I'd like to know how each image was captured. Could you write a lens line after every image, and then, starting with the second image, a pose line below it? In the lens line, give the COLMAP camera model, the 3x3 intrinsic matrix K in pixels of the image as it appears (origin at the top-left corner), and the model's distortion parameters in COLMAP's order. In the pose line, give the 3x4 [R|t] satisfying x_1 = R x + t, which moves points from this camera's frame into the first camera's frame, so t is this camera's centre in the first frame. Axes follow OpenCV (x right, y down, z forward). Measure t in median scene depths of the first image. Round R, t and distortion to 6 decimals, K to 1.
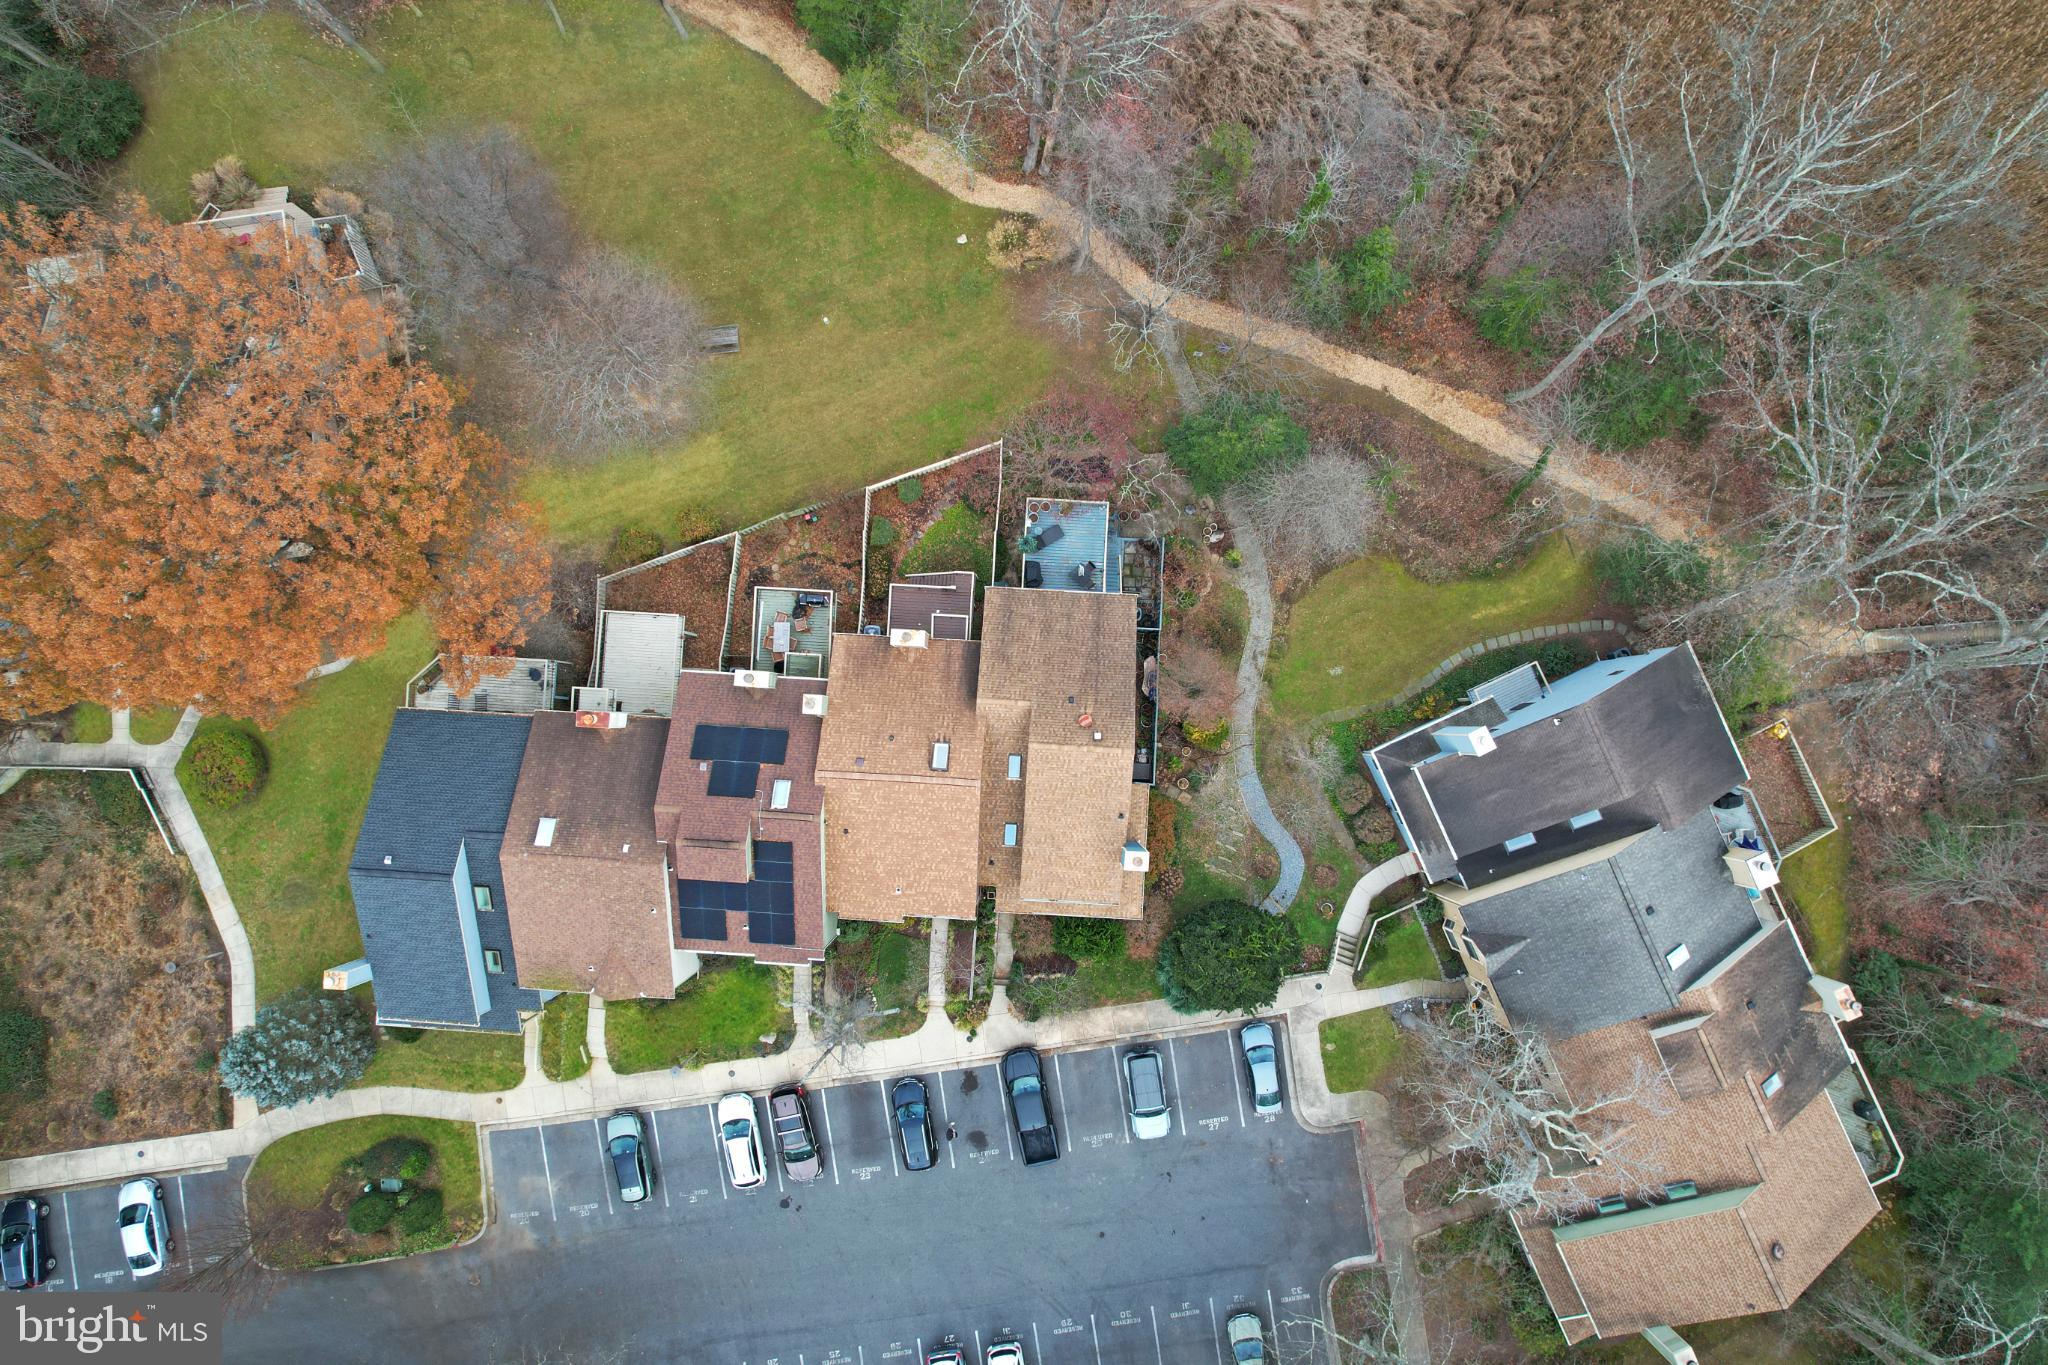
lens RADIAL K [[1293.8, 0, 1024.0], [0, 1293.8, 682.5], [0, 0, 1]] dist [-0.023126, -0.000080]
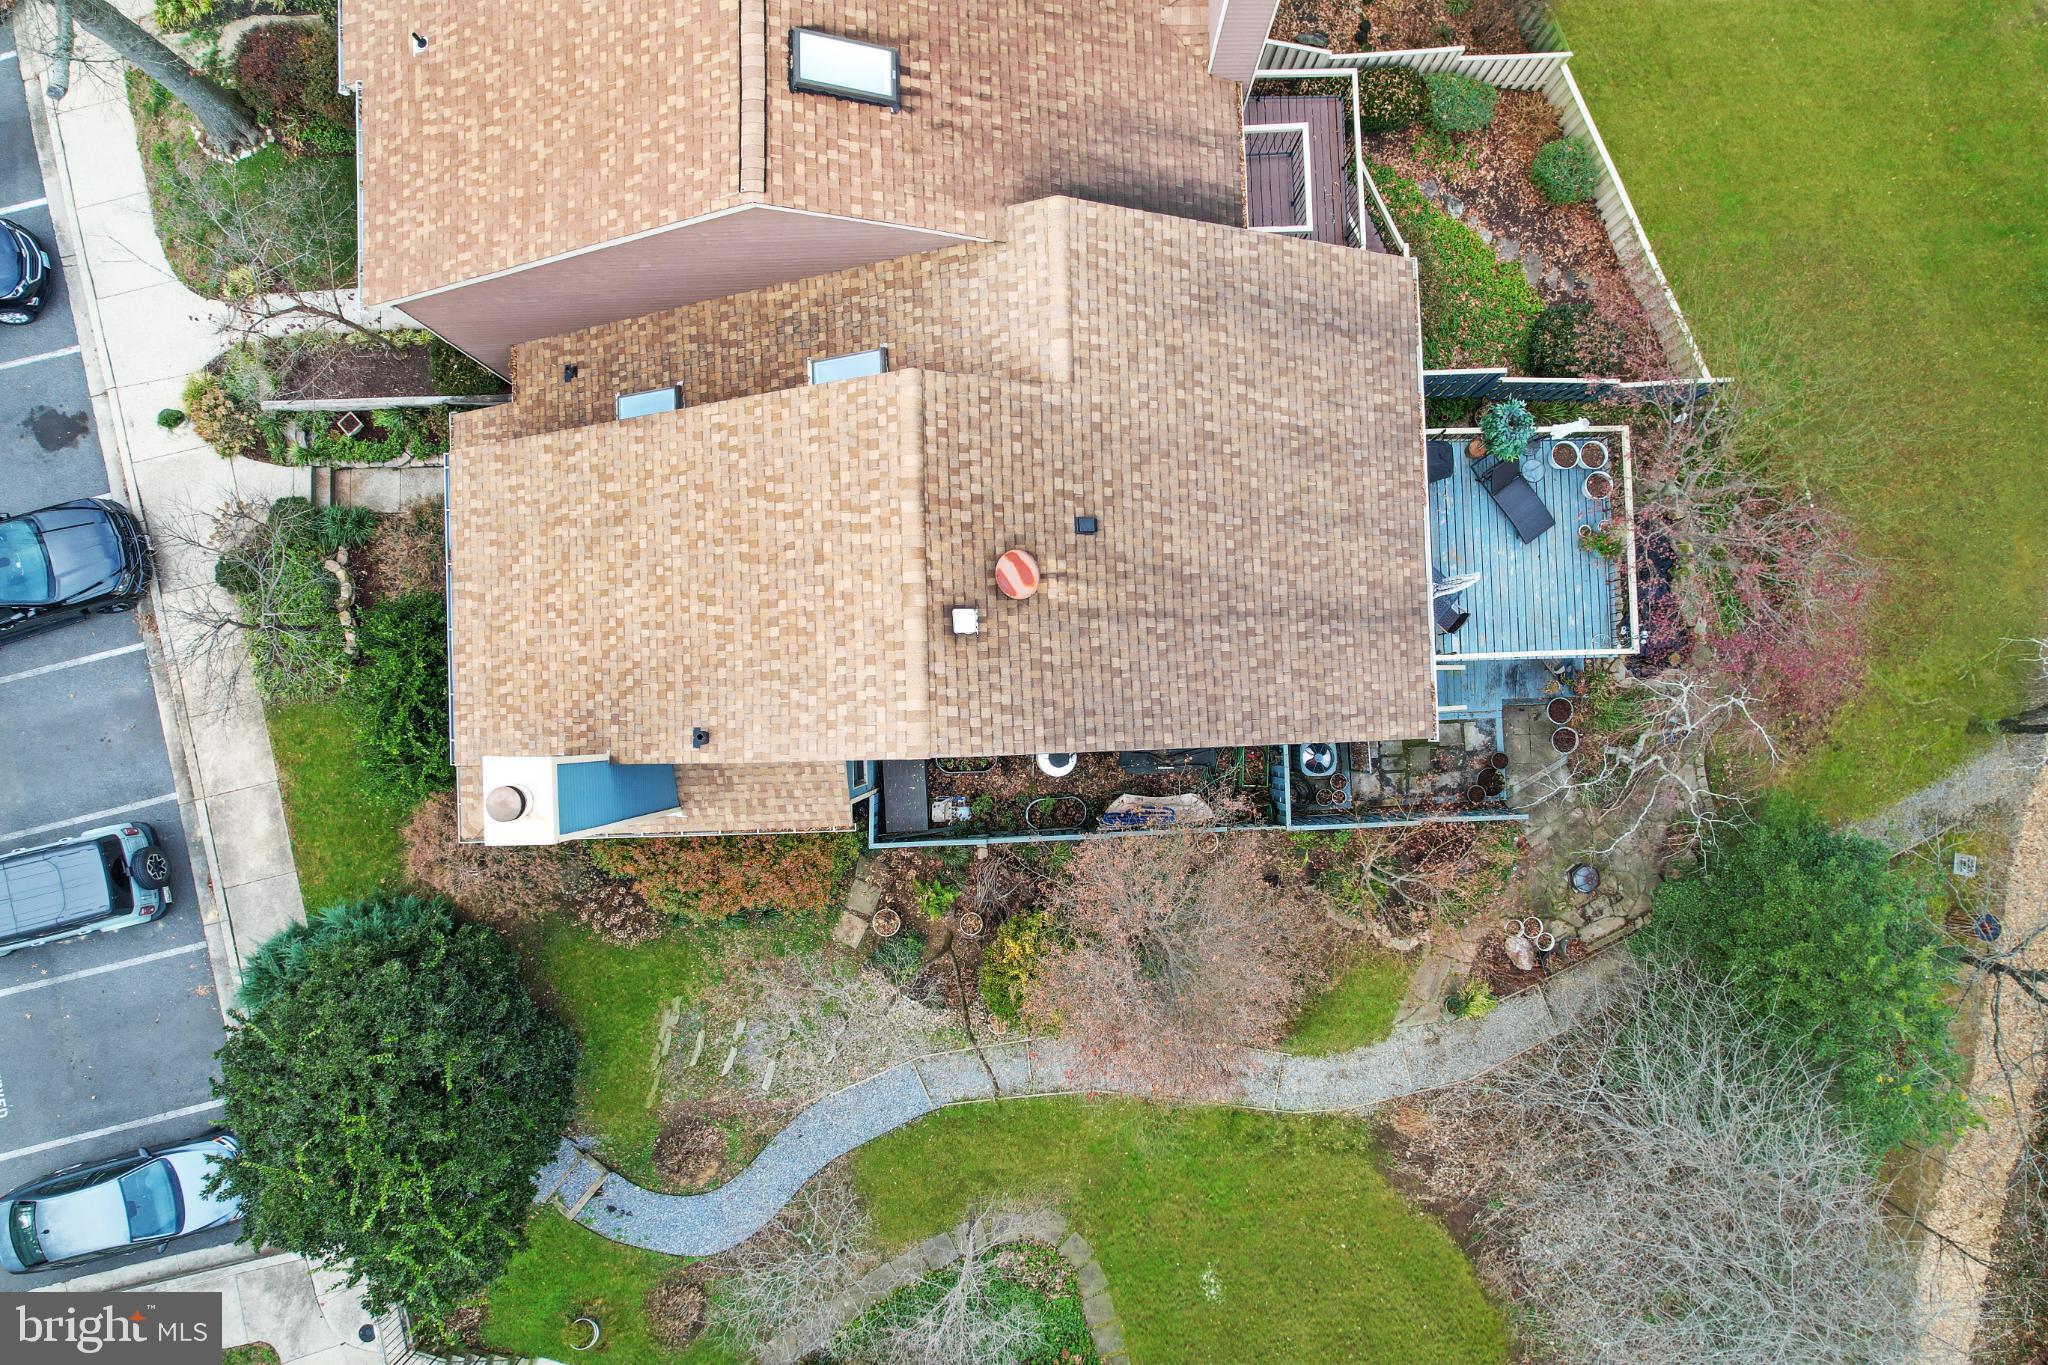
lens RADIAL K [[1293.8, 0, 1024.0], [0, 1293.8, 682.5], [0, 0, 1]] dist [-0.023126, -0.000080]
pose [[0.088017, 0.995707, -0.028640, 0.068938], [-0.995193, 0.089138, 0.040555, 0.016670], [0.042934, 0.024933, 0.998767, 0.636533]]
